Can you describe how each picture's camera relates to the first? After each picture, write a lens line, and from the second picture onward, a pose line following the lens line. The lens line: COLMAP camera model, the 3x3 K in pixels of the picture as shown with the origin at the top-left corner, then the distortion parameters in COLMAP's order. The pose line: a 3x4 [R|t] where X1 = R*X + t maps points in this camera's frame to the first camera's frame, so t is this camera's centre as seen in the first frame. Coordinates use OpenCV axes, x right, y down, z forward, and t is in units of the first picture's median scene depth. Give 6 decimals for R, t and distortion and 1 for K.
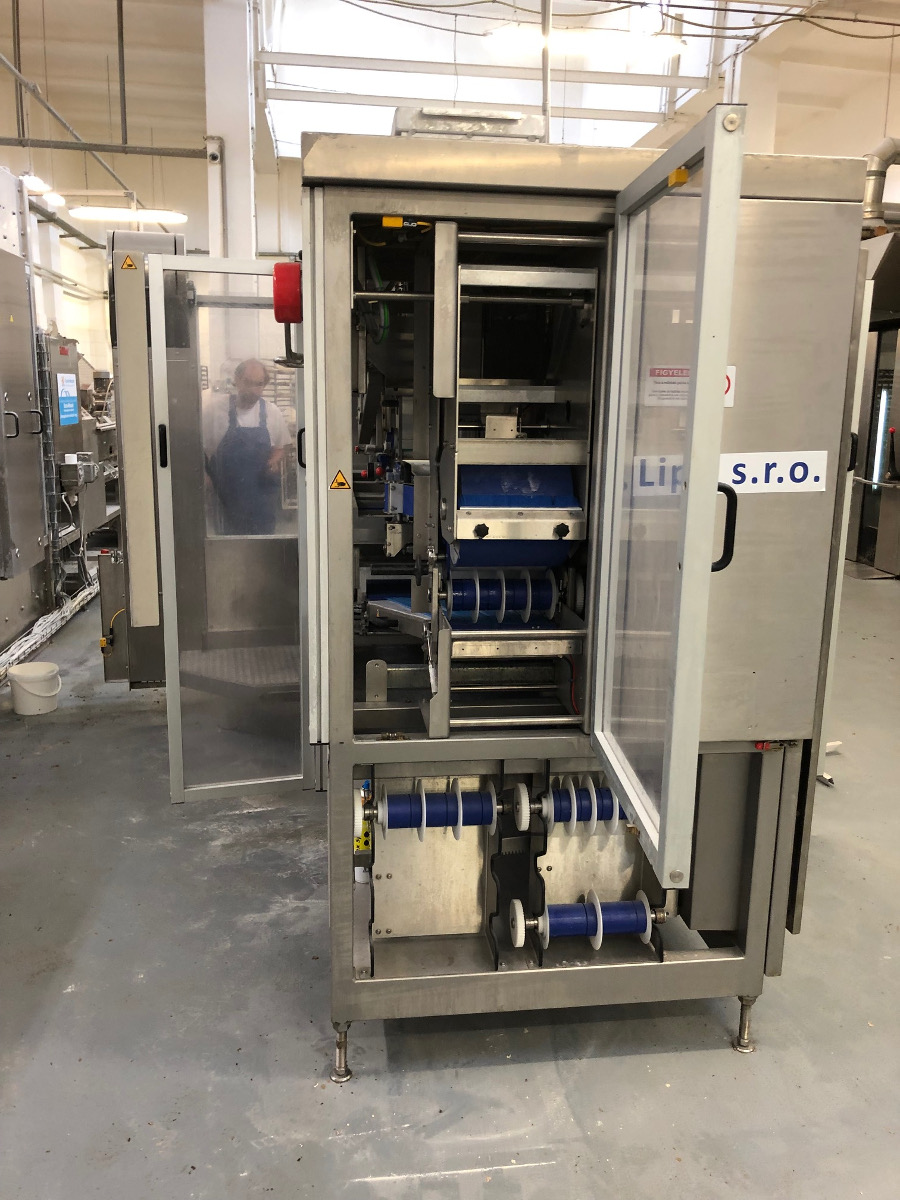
lens RADIAL K [[986.7, 0, 450.0], [0, 986.7, 600.0], [0, 0, 1]] dist [0.011456, -0.001265]
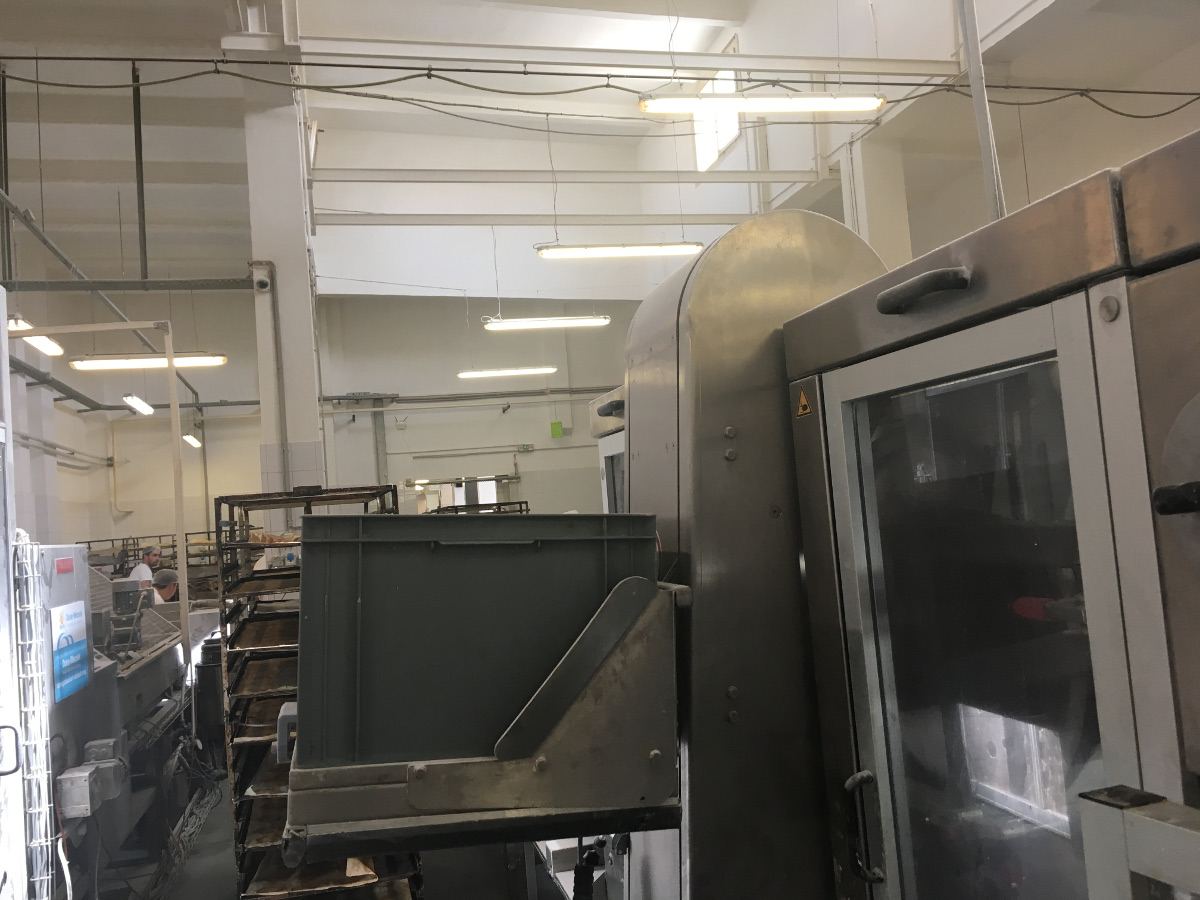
lens RADIAL K [[1009.8, 0, 600.0], [0, 1009.8, 450.0], [0, 0, 1]] dist [0.069362, -0.105865]
pose [[0.986931, -0.091853, 0.132401, -0.087660], [0.124110, 0.957332, -0.260984, -0.068157], [-0.102779, 0.274006, 0.956220, 0.213566]]
